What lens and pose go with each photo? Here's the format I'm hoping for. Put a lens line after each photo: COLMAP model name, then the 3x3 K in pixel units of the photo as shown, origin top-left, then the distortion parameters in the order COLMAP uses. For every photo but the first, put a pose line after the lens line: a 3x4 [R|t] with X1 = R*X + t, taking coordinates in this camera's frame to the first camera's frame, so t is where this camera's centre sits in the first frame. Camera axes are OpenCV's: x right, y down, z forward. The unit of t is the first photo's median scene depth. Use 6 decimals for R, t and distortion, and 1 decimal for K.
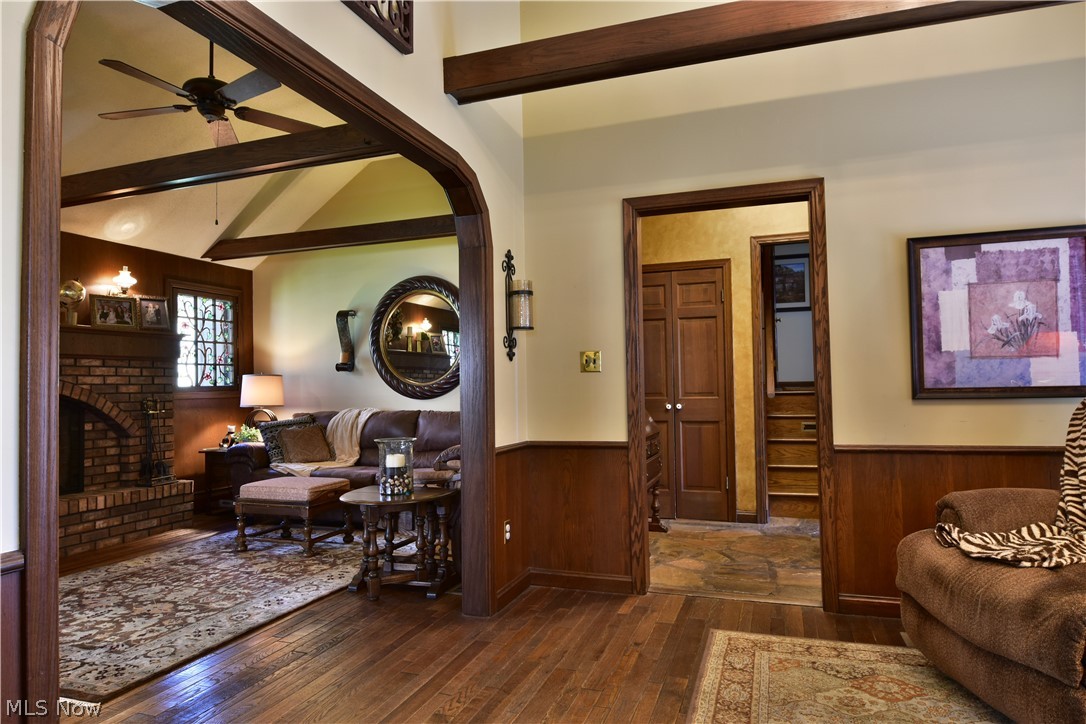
lens RADIAL K [[675.1, 0, 531.7], [0, 675.1, 334.7], [0, 0, 1]] dist [-0.014229, -0.002859]
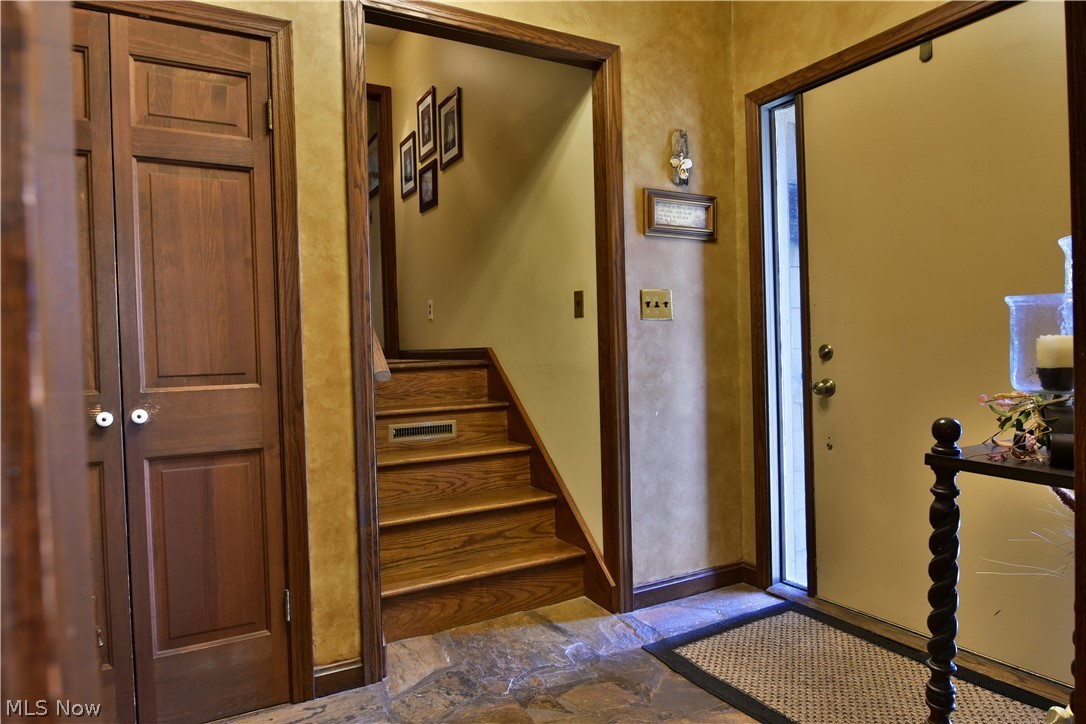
lens RADIAL K [[675.1, 0, 557.7], [0, 675.1, 370.8], [0, 0, 1]] dist [-0.014229, -0.002859]
pose [[0.654063, -0.025214, 0.756020, 0.103903], [-0.025042, 0.998175, 0.054955, 0.061091], [-0.756026, -0.054876, 0.652238, 0.640567]]
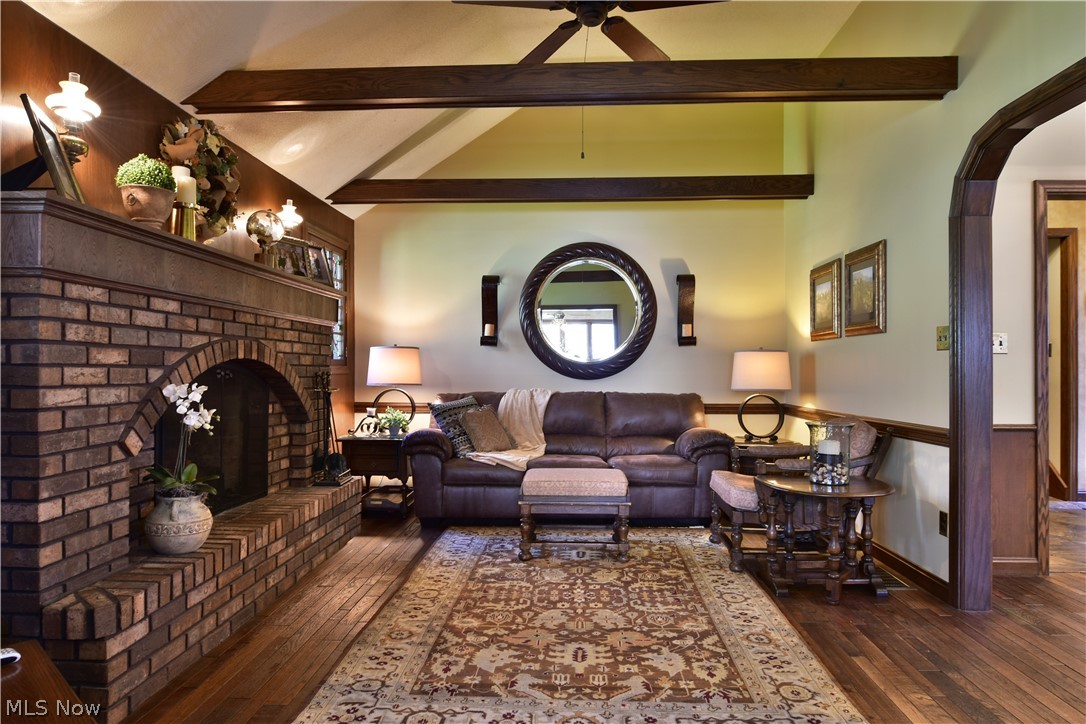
lens RADIAL K [[675.1, 0, 572.0], [0, 675.1, 343.3], [0, 0, 1]] dist [-0.014229, -0.002859]
pose [[0.953839, 0.032606, 0.298542, -0.542072], [-0.043185, 0.998649, 0.028908, 0.026225], [-0.297196, -0.040466, 0.953959, 0.175051]]
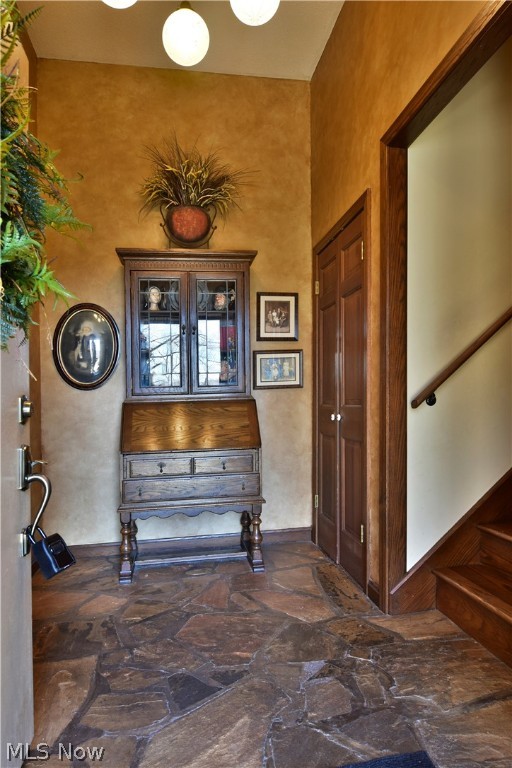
lens RADIAL K [[477.4, 0, 258.0], [0, 477.4, 379.9], [0, 0, 1]] dist [-0.014229, -0.002859]
pose [[0.495453, -0.022555, -0.868342, 0.656706], [0.081378, 0.996472, 0.020548, 0.047191], [0.864815, -0.080844, 0.495540, 0.684880]]
